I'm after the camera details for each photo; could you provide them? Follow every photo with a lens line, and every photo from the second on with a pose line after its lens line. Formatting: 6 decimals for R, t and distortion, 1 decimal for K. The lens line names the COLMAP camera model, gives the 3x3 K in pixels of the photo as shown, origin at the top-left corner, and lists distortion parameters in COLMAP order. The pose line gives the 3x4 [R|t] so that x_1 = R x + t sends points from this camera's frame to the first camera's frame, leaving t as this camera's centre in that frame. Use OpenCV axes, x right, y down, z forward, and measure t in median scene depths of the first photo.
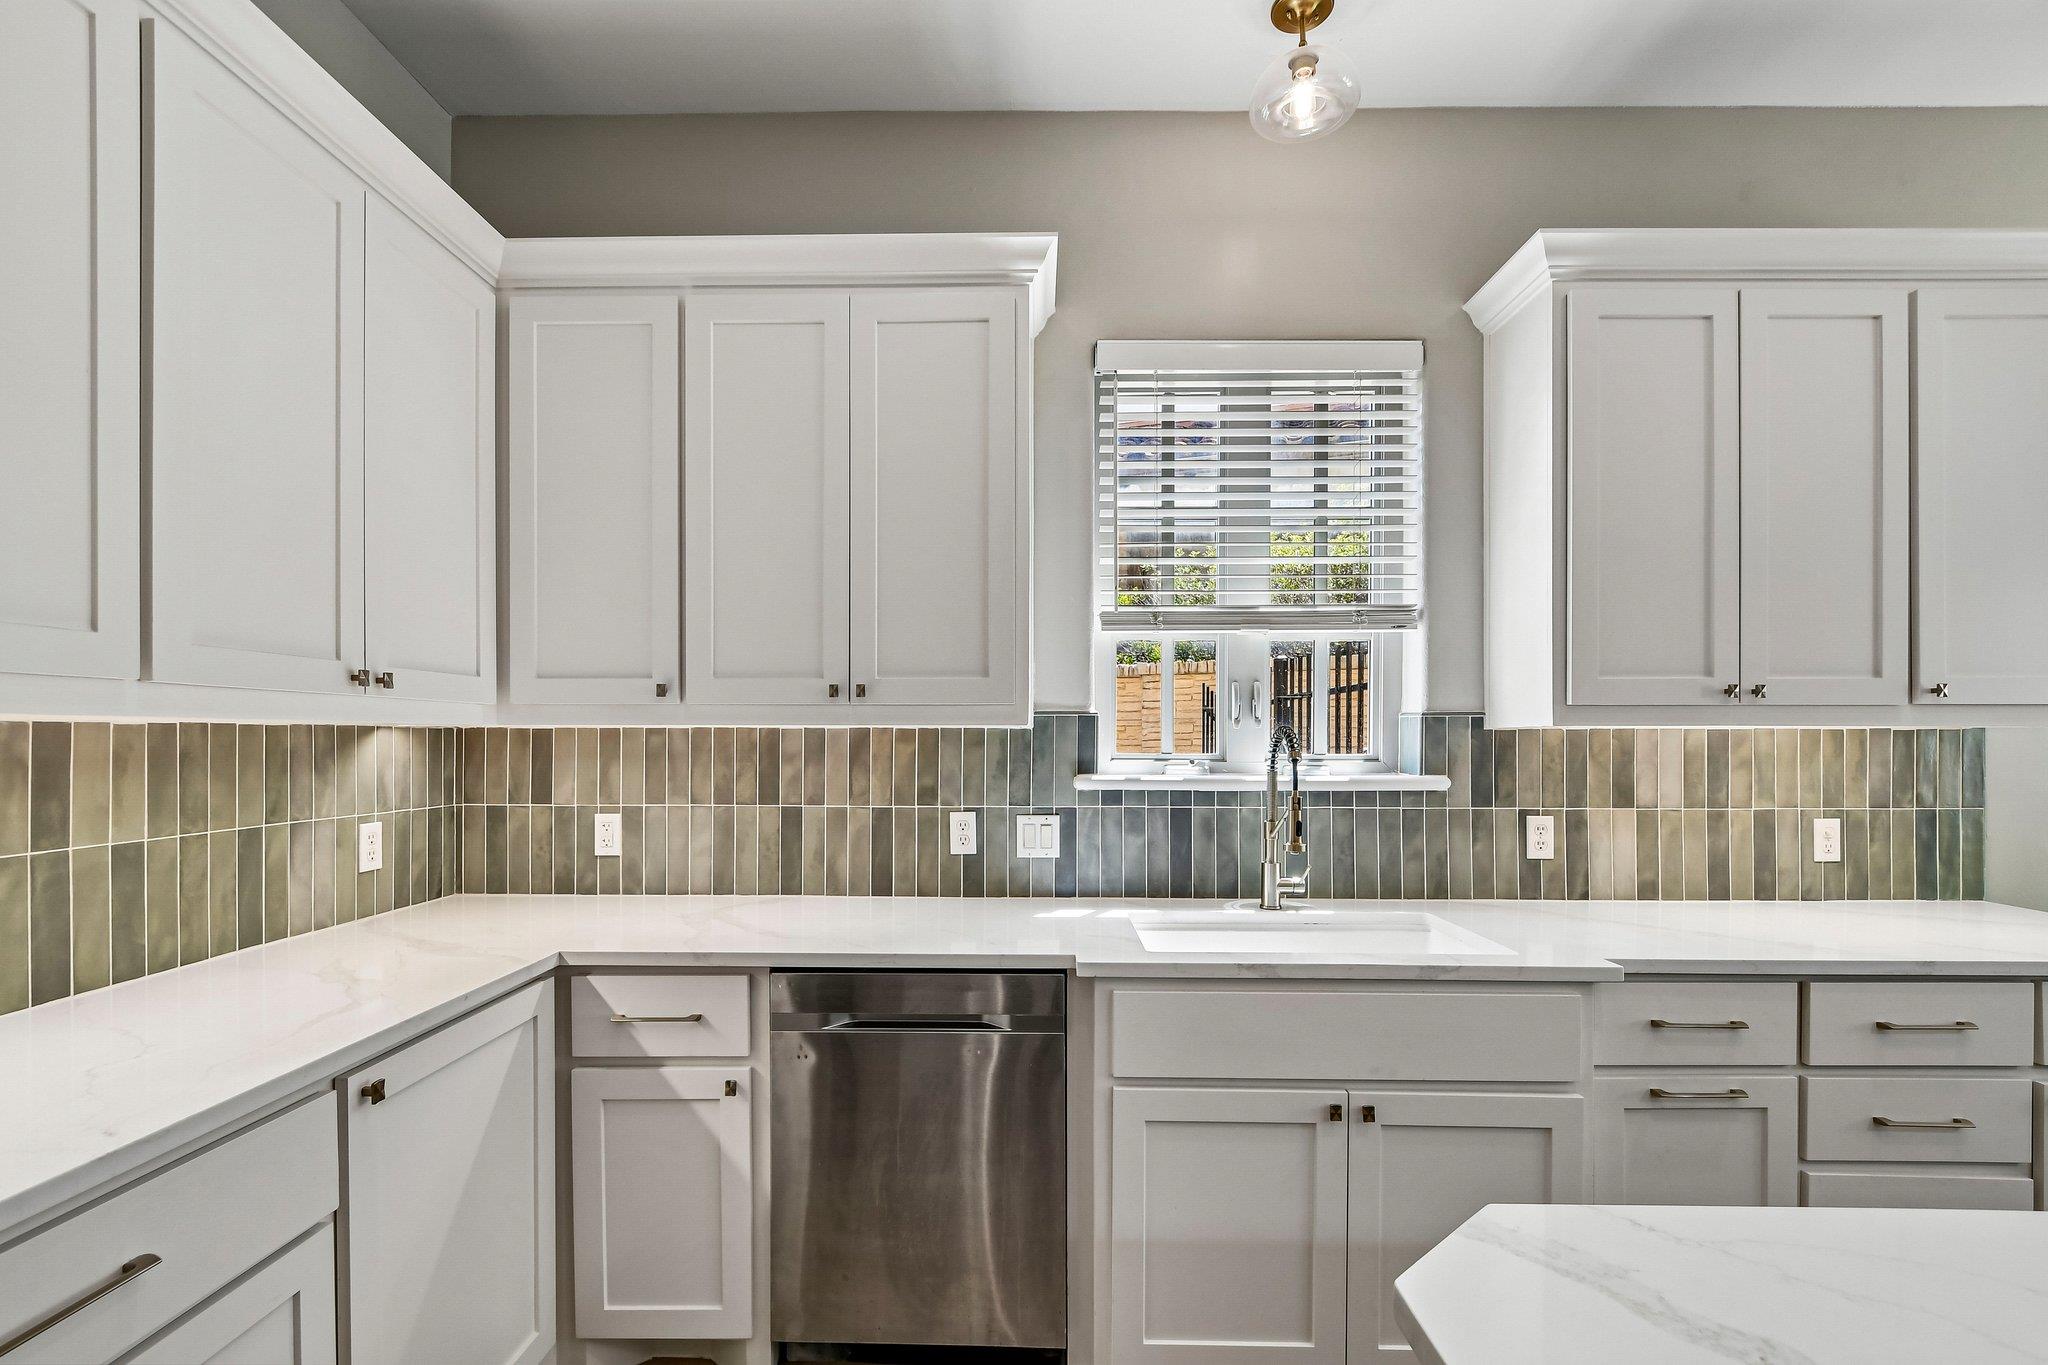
lens RADIAL K [[905.4, 0, 1032.1], [0, 905.4, 741.9], [0, 0, 1]] dist [-0.001643, -0.001149]
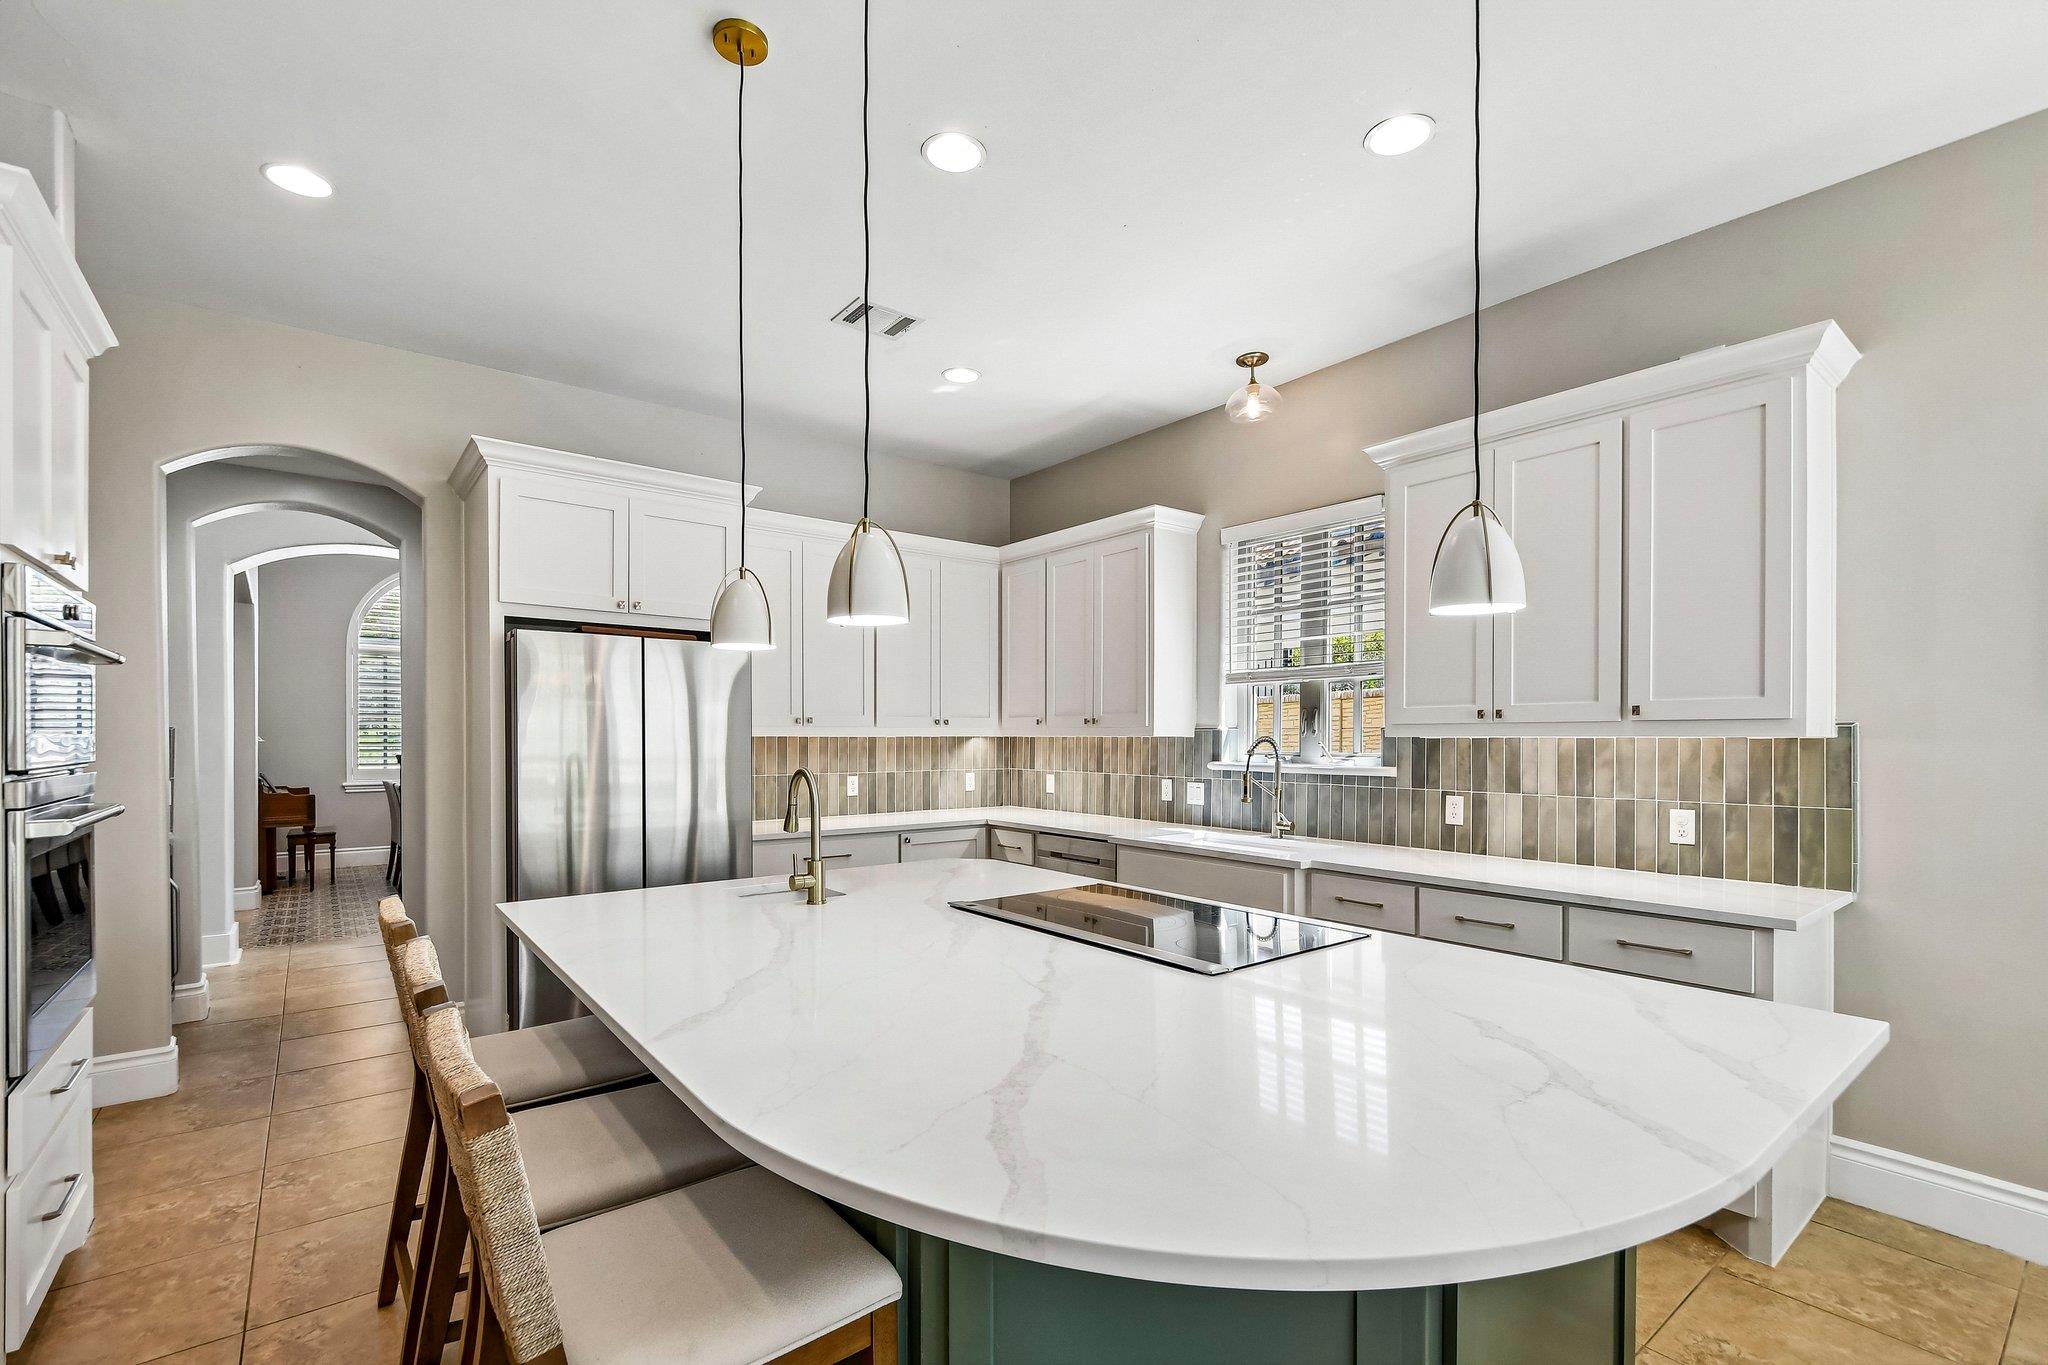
lens RADIAL K [[902.1, 0, 1023.6], [0, 902.1, 742.1], [0, 0, 1]] dist [0.009894, -0.011120]
pose [[0.632803, 0.004723, -0.774298, 1.269427], [-0.004814, 0.999986, 0.002166, -0.006691], [0.774298, 0.002357, 0.632817, -0.496668]]
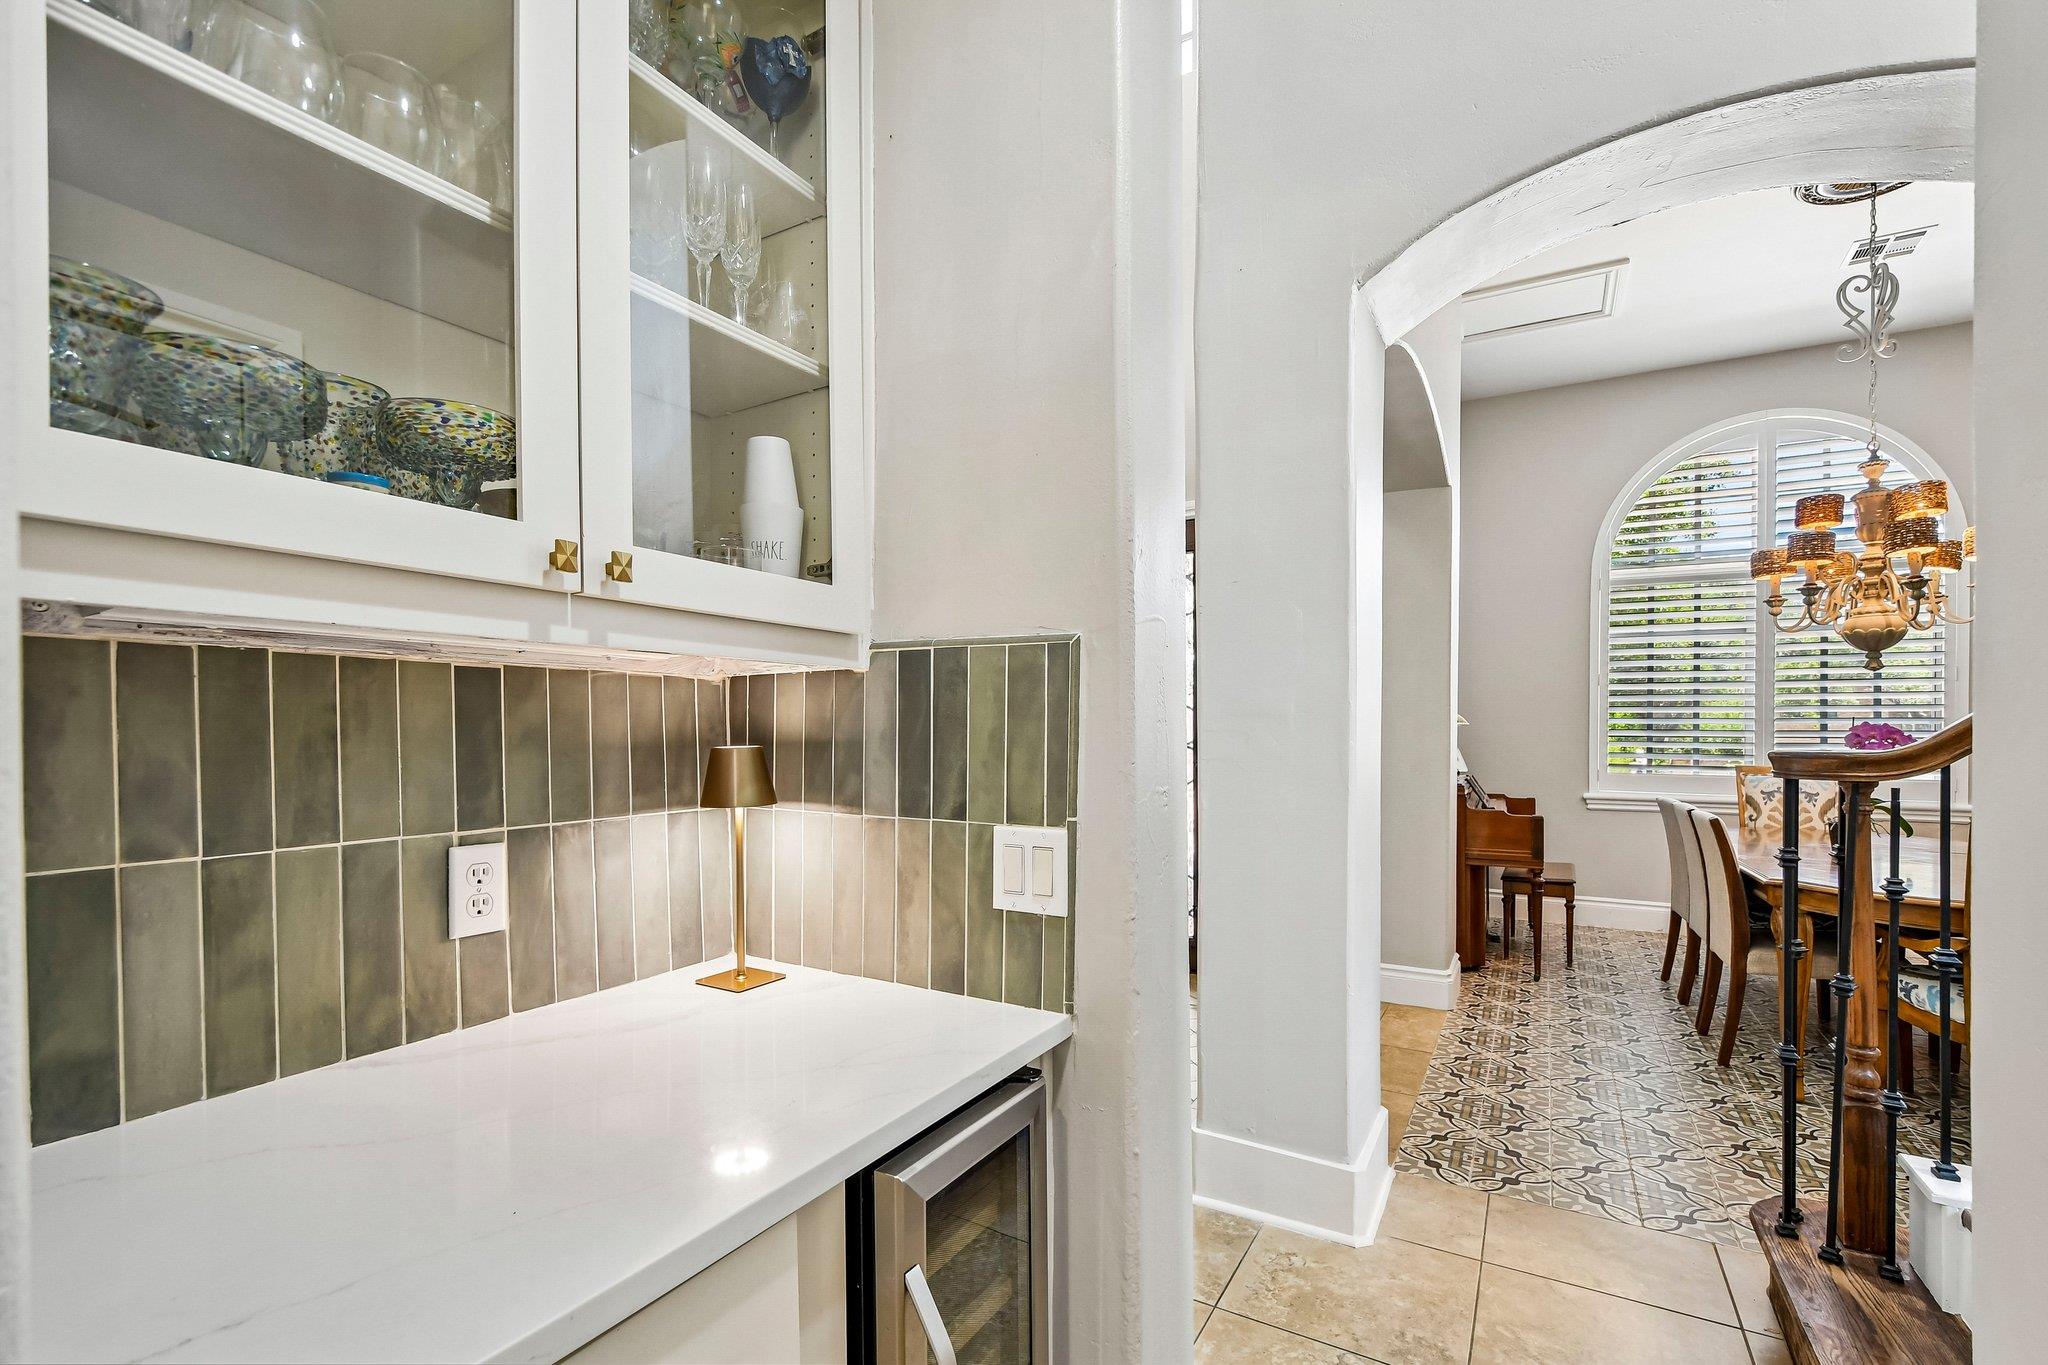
lens RADIAL K [[905.4, 0, 1032.1], [0, 905.4, 741.9], [0, 0, 1]] dist [-0.001643, -0.001149]
pose [[-0.475658, 0.009932, -0.879574, -0.690786], [-0.002026, 0.999921, 0.012387, 0.028407], [0.879628, 0.007674, -0.475600, -0.454277]]
